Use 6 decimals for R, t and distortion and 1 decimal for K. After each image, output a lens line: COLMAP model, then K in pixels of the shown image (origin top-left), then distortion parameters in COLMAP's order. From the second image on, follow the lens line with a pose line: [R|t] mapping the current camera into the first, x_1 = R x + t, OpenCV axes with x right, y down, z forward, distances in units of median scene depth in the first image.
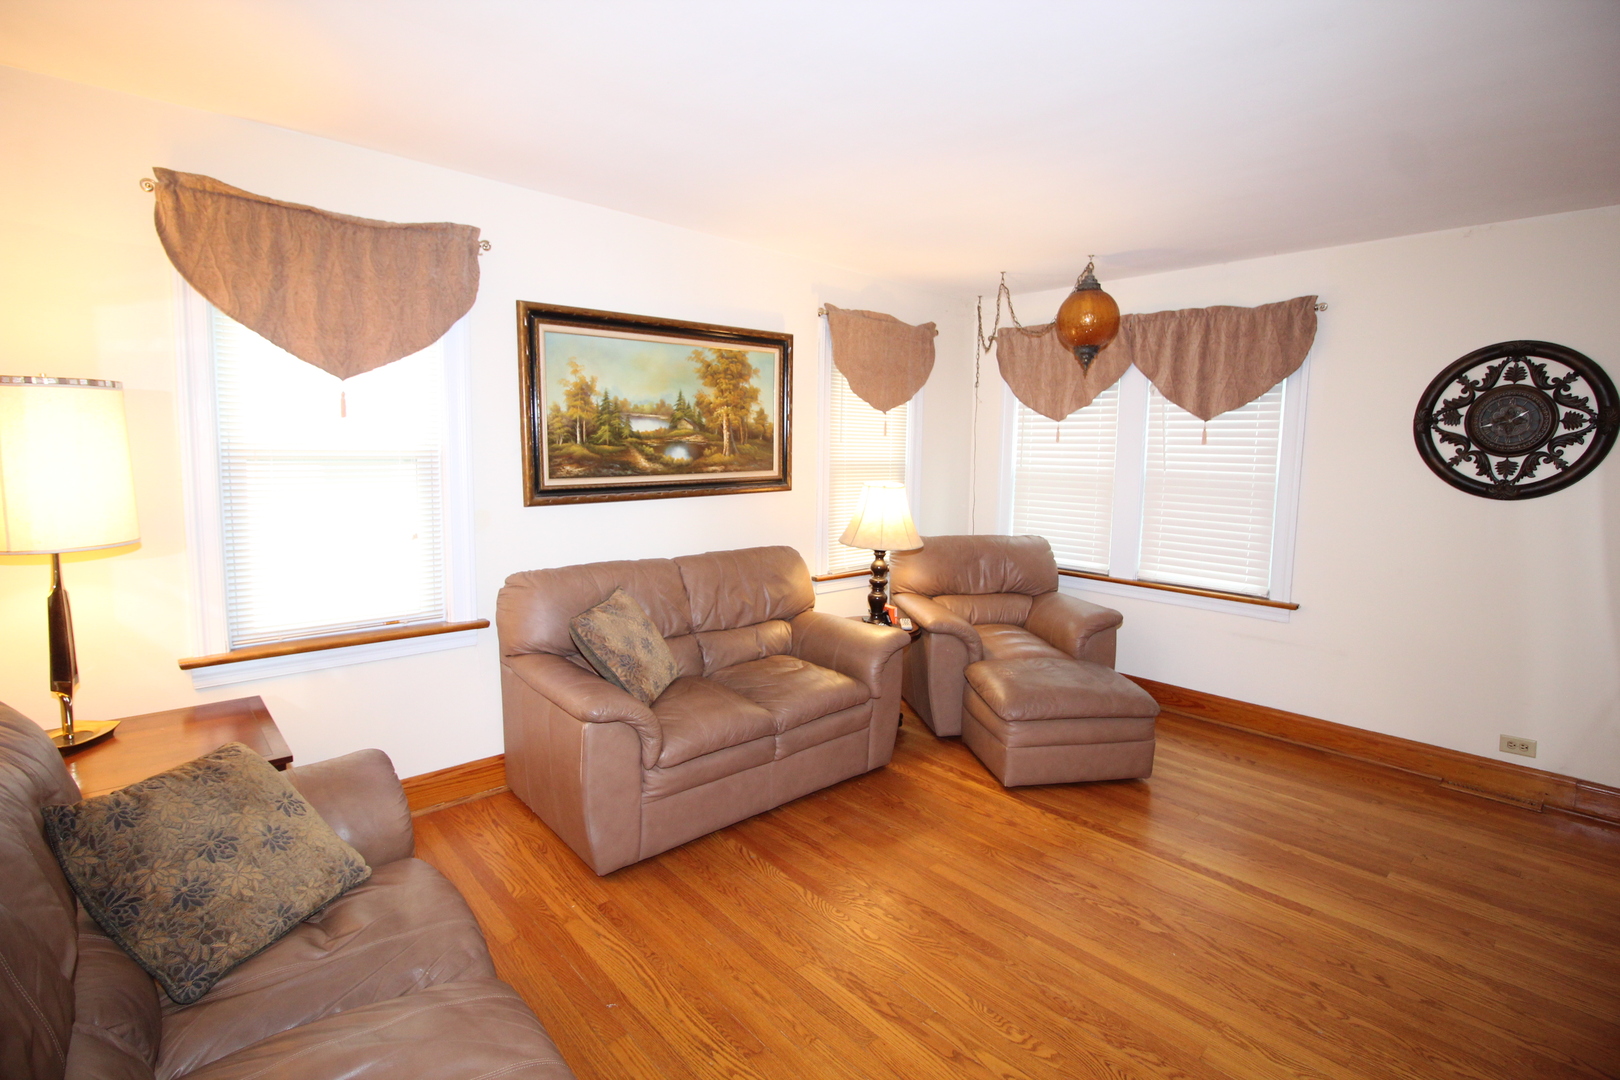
lens RADIAL K [[752.9, 0, 814.9], [0, 752.9, 536.3], [0, 0, 1]] dist [-0.012508, -0.000200]
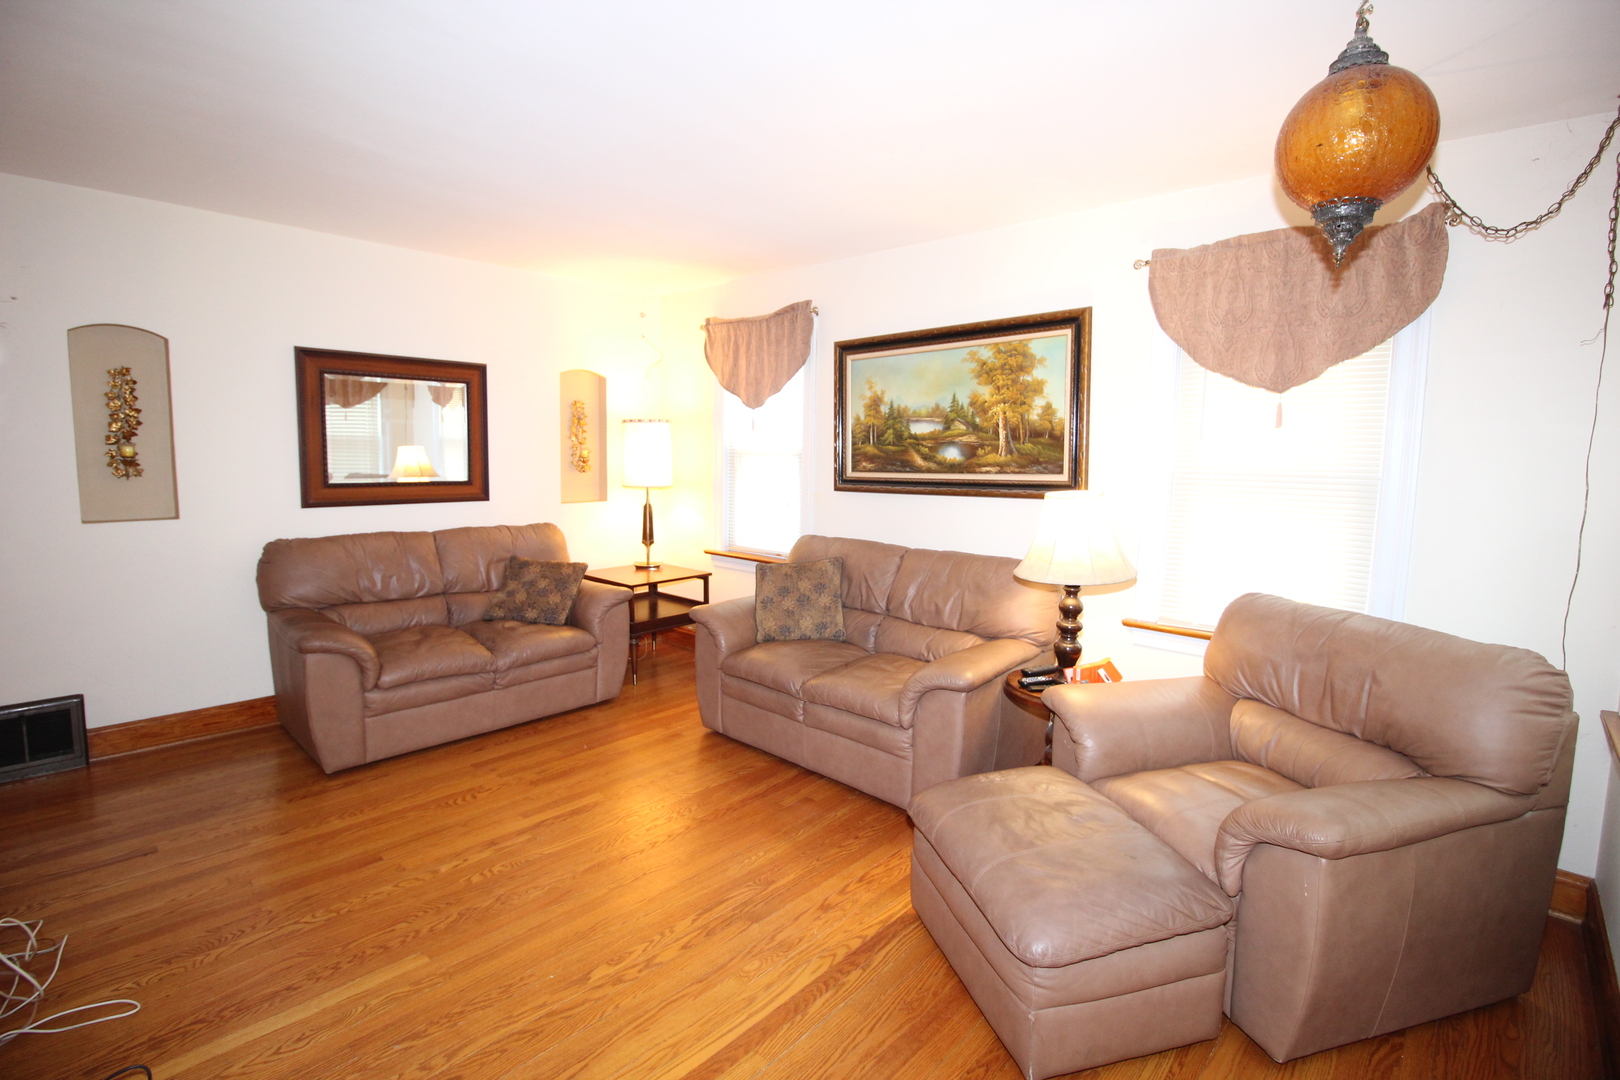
lens RADIAL K [[755.9, 0, 810.0], [0, 755.9, 540.0], [0, 0, 1]] dist [-0.000137, 0.000037]
pose [[0.077337, 0.107907, -0.991148, 0.858154], [-0.124646, 0.987372, 0.097770, -0.069651], [0.989183, 0.115981, 0.089811, 0.727682]]
